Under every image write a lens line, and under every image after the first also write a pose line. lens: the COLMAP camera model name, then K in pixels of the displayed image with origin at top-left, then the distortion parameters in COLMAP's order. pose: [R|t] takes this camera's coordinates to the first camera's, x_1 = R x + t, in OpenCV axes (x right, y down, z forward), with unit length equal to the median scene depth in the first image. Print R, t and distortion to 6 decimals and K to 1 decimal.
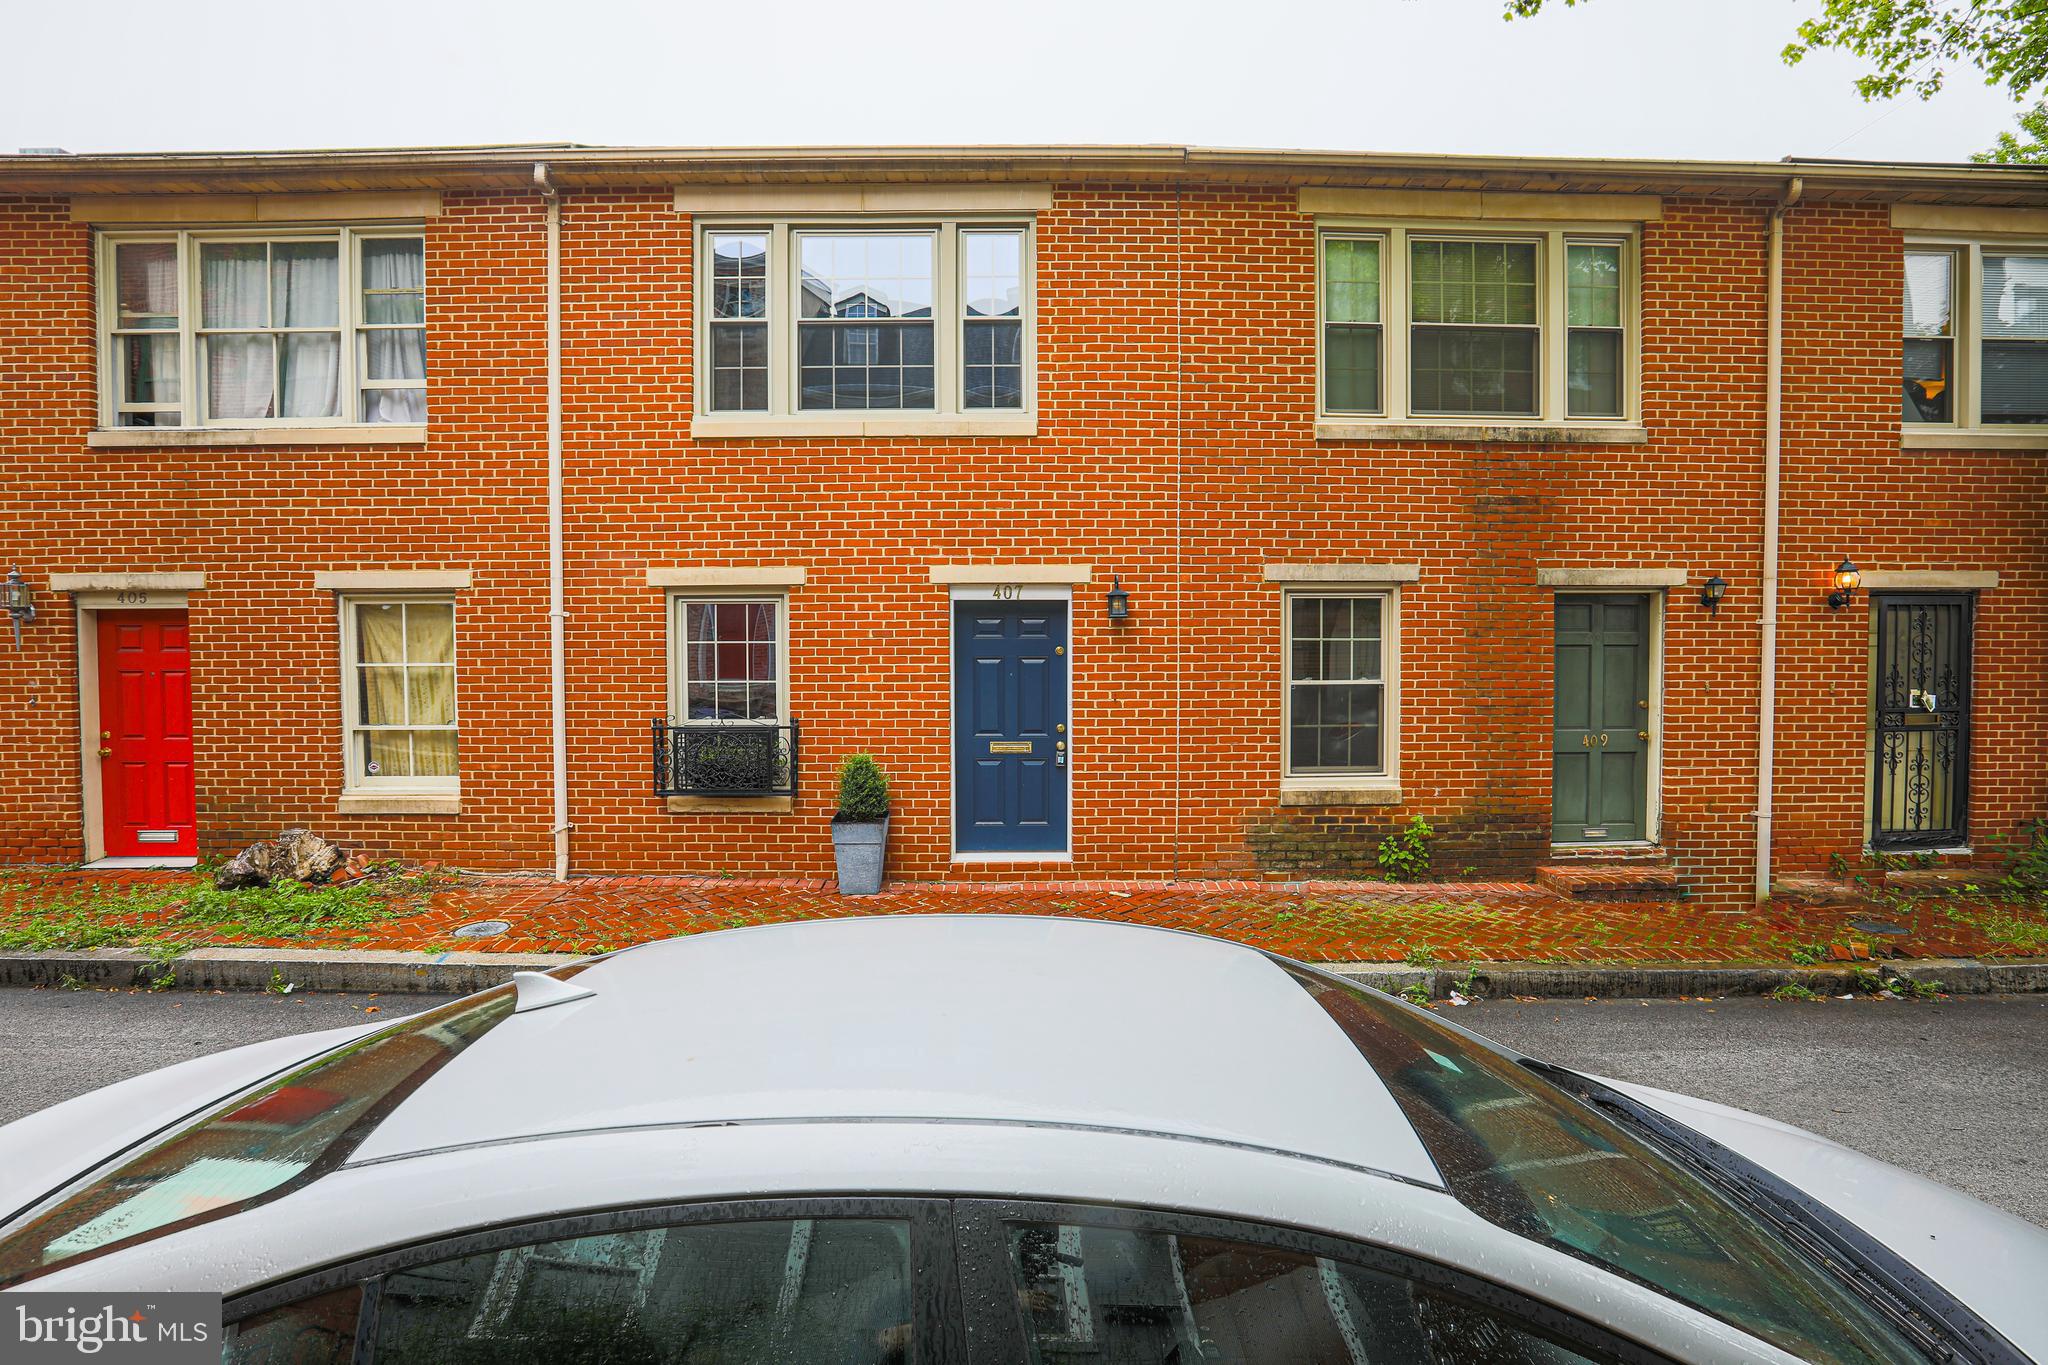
lens RADIAL K [[1016.0, 0, 1018.3], [0, 1016.0, 675.2], [0, 0, 1]] dist [-0.053804, 0.019720]
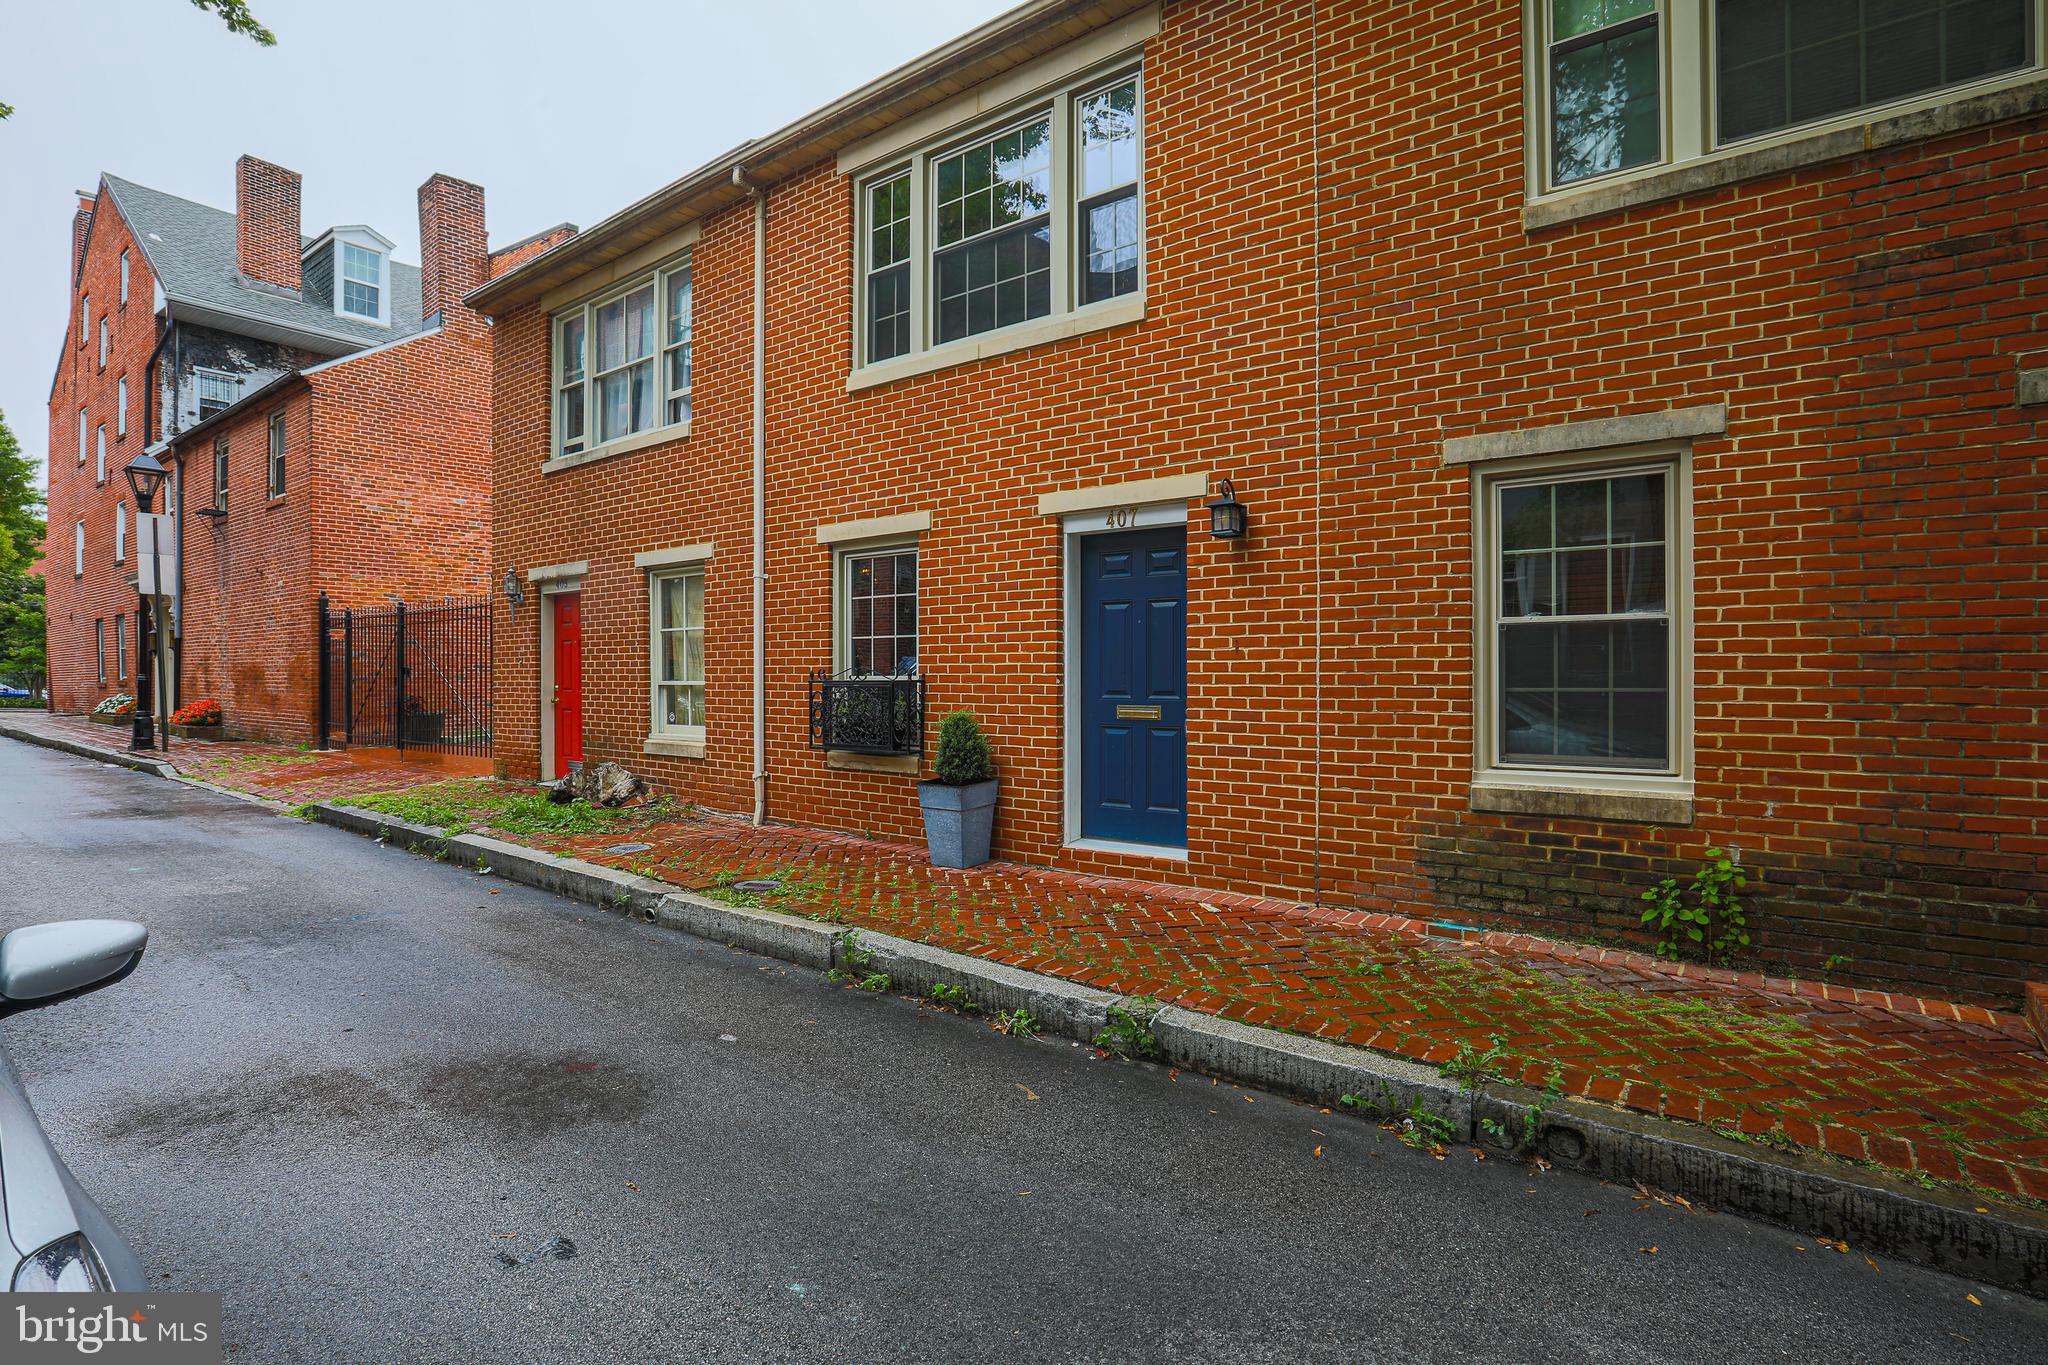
lens RADIAL K [[1016.0, 0, 1016.8], [0, 1016.0, 686.3], [0, 0, 1]] dist [-0.053804, 0.019720]
pose [[0.785540, 0.008655, -0.618751, 0.428115], [-0.023470, 0.999599, -0.015814, 0.067255], [0.618366, 0.026945, 0.785428, 0.317993]]
